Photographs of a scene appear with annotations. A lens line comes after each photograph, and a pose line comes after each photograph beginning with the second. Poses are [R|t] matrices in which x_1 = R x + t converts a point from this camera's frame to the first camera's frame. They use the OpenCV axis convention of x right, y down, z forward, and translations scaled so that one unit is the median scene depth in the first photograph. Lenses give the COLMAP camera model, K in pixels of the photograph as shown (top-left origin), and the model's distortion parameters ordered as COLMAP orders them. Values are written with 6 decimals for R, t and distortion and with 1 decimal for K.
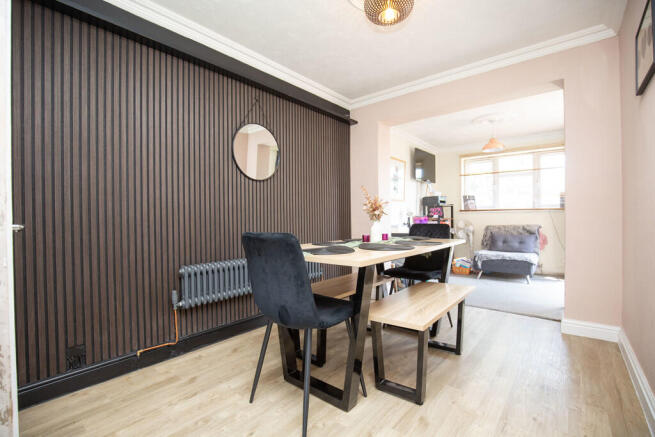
lens RADIAL K [[308.2, 0, 327.5], [0, 308.2, 218.5], [0, 0, 1]] dist [-0.001890, 0.000101]
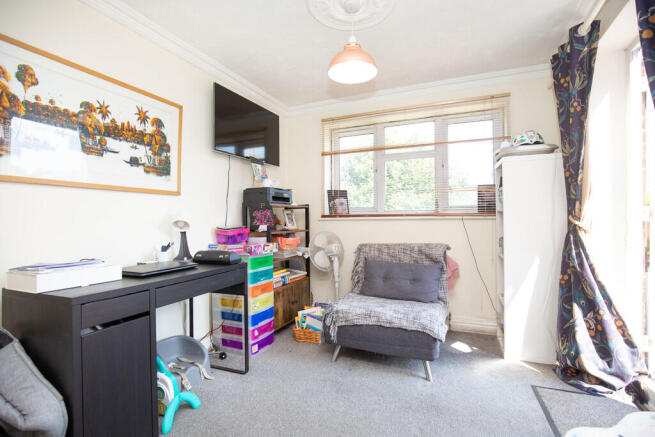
lens RADIAL K [[308.2, 0, 327.5], [0, 308.2, 218.5], [0, 0, 1]] dist [-0.001890, 0.000101]
pose [[0.970210, -0.003398, 0.242241, 0.329348], [0.006197, 0.999923, -0.010796, -0.016123], [-0.242185, 0.011975, 0.970156, 0.487494]]
